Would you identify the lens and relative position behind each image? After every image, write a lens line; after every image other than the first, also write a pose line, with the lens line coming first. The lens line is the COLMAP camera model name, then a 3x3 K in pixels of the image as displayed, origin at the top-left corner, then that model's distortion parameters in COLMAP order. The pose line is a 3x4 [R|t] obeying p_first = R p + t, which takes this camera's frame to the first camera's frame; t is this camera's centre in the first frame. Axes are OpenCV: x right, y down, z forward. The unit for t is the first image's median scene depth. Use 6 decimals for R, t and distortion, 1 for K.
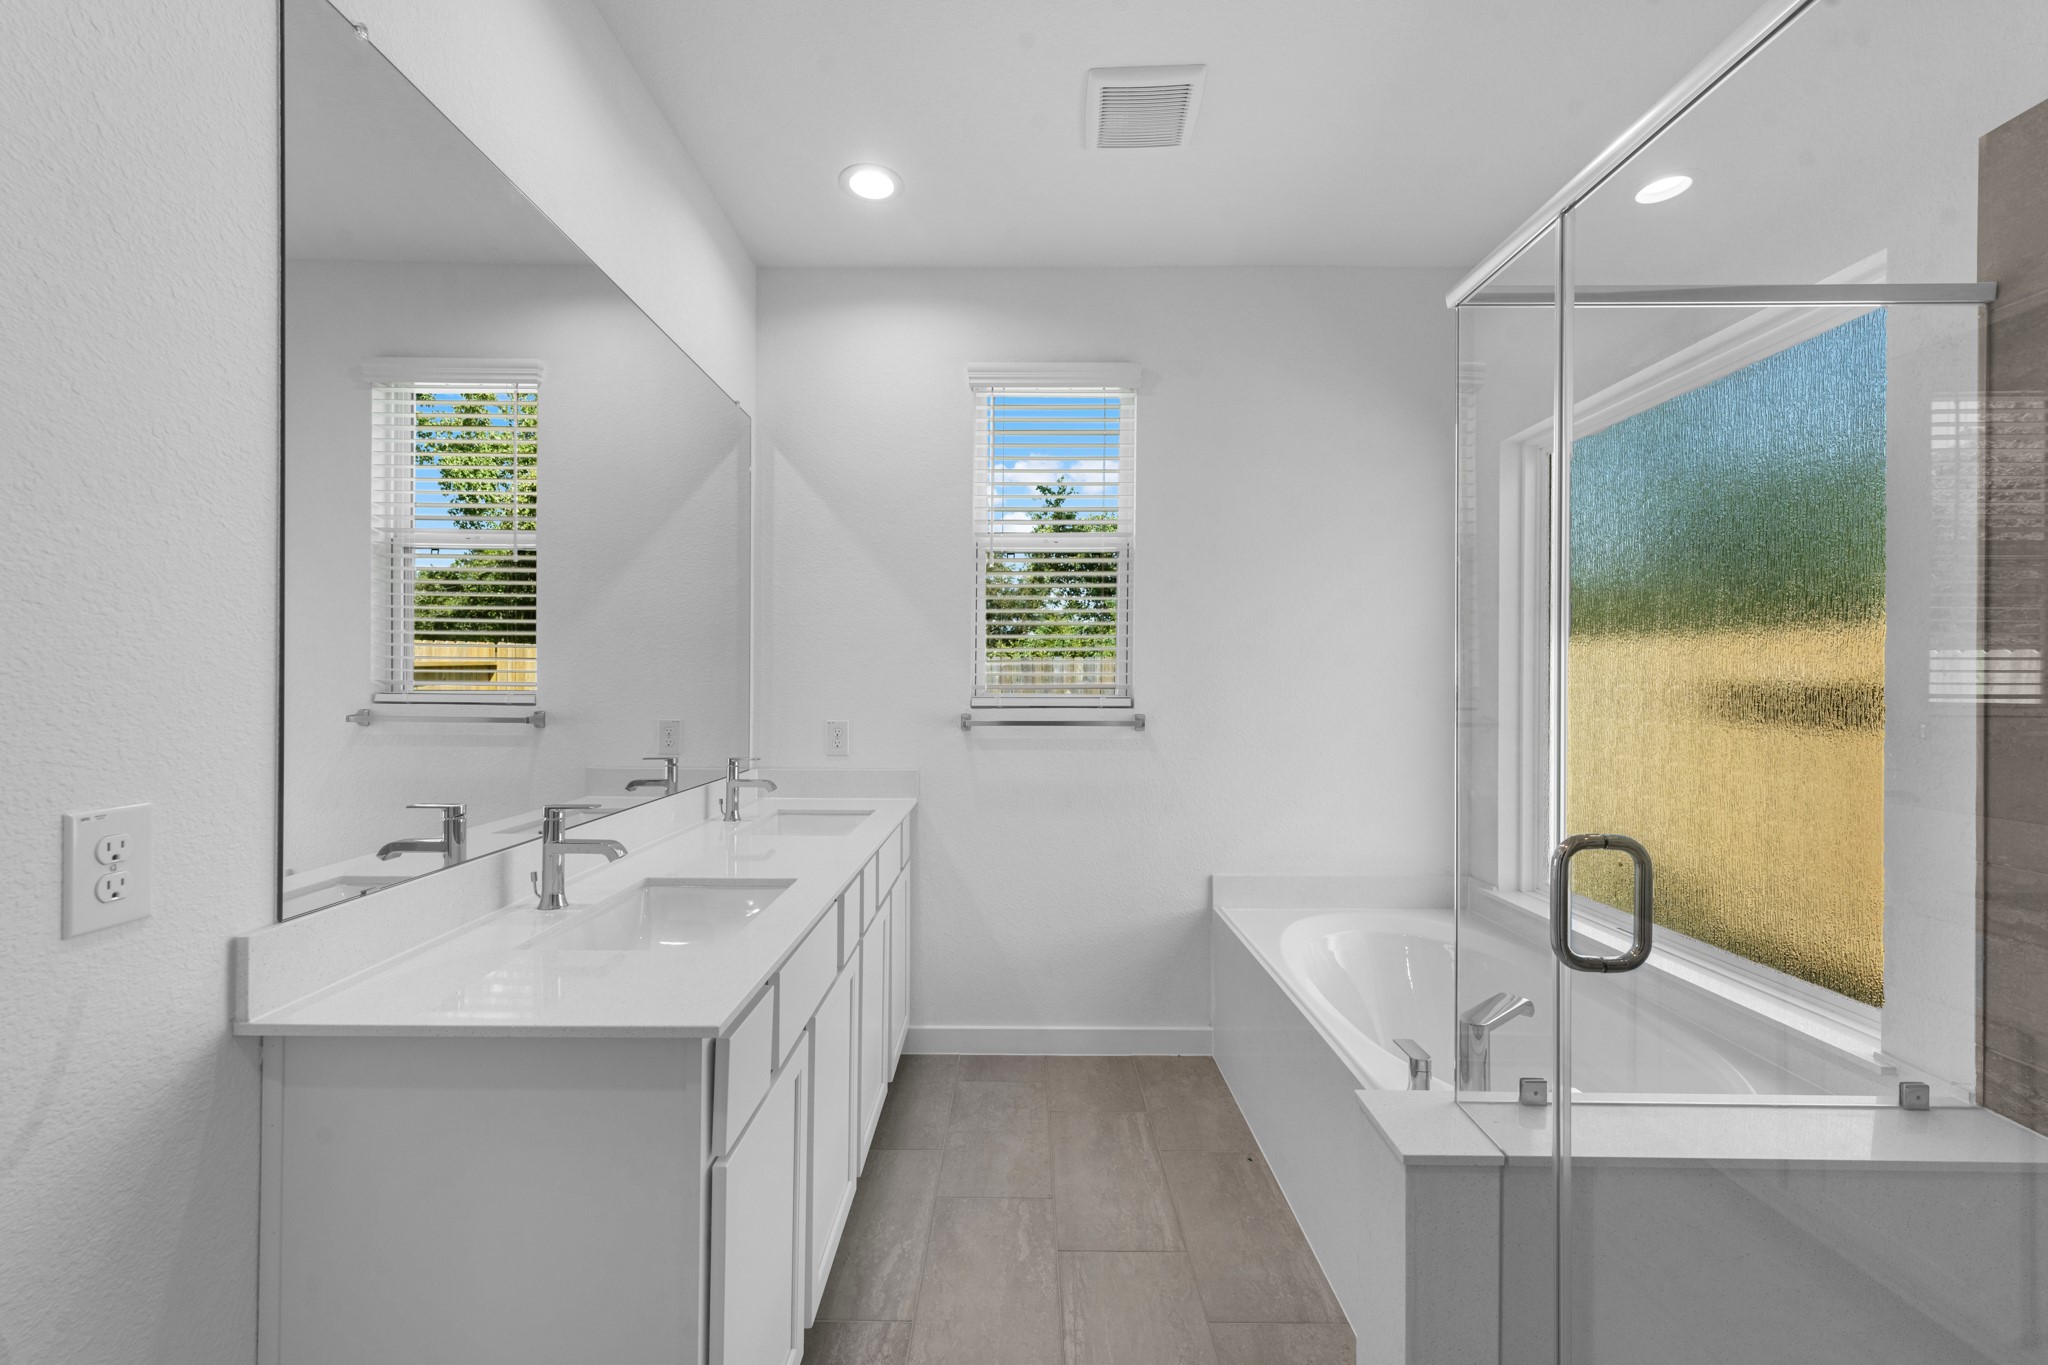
lens RADIAL K [[808.4, 0, 1018.1], [0, 808.4, 678.3], [0, 0, 1]] dist [0.002370, 0.000616]
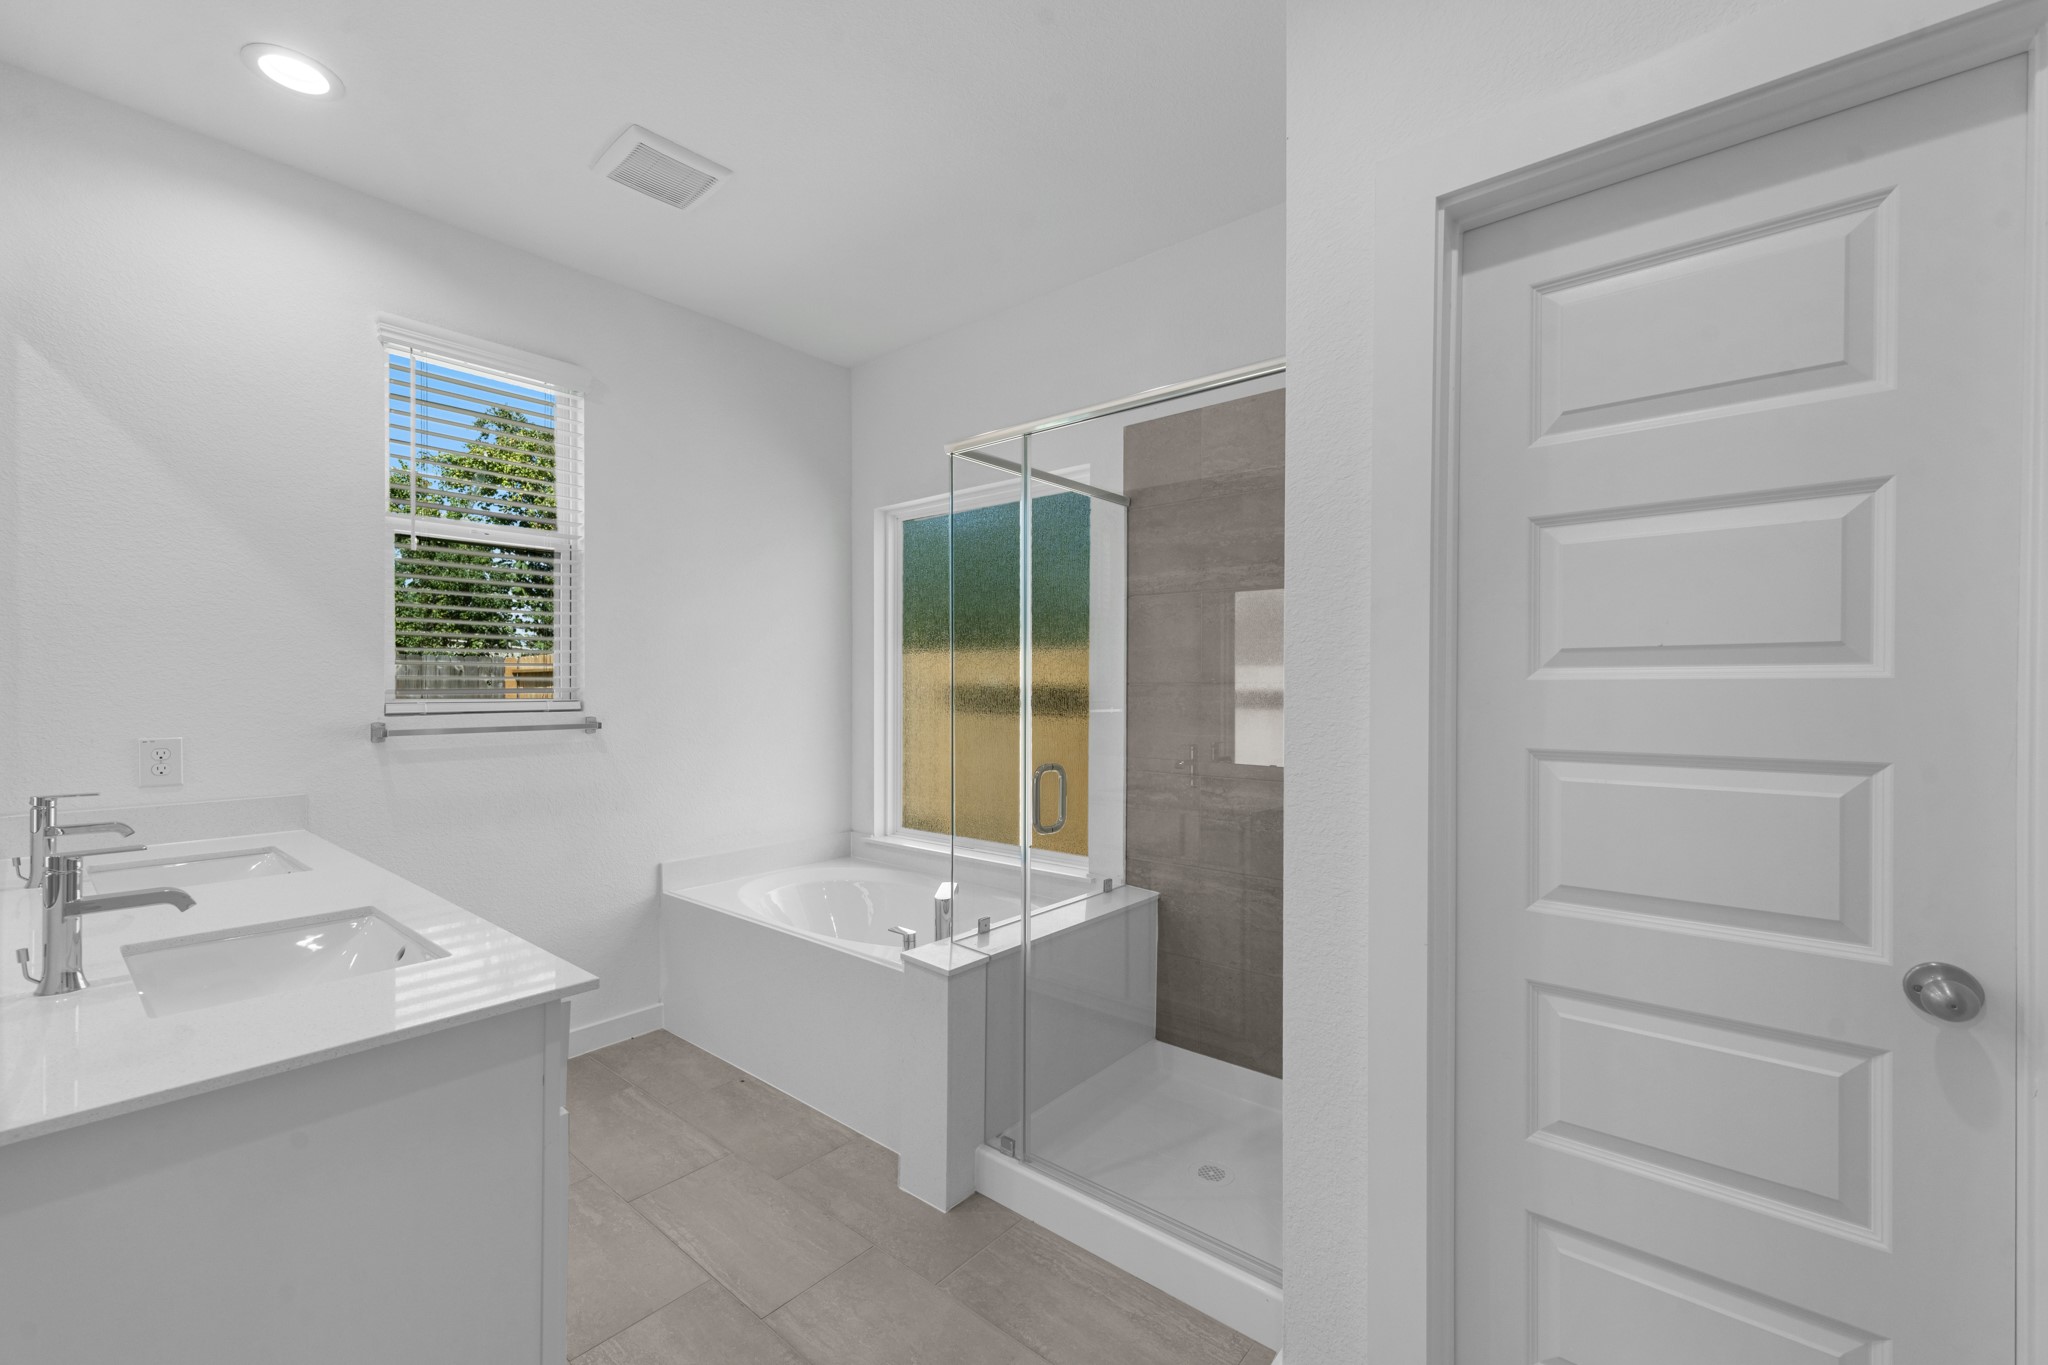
lens RADIAL K [[834.9, 0, 1024.0], [0, 834.9, 682.5], [0, 0, 1]] dist [0.000225, -0.000192]
pose [[0.638778, 0.000917, 0.769391, -0.418140], [-0.004456, 0.999987, 0.002508, -0.005115], [-0.769378, -0.005031, 0.638773, -0.119655]]
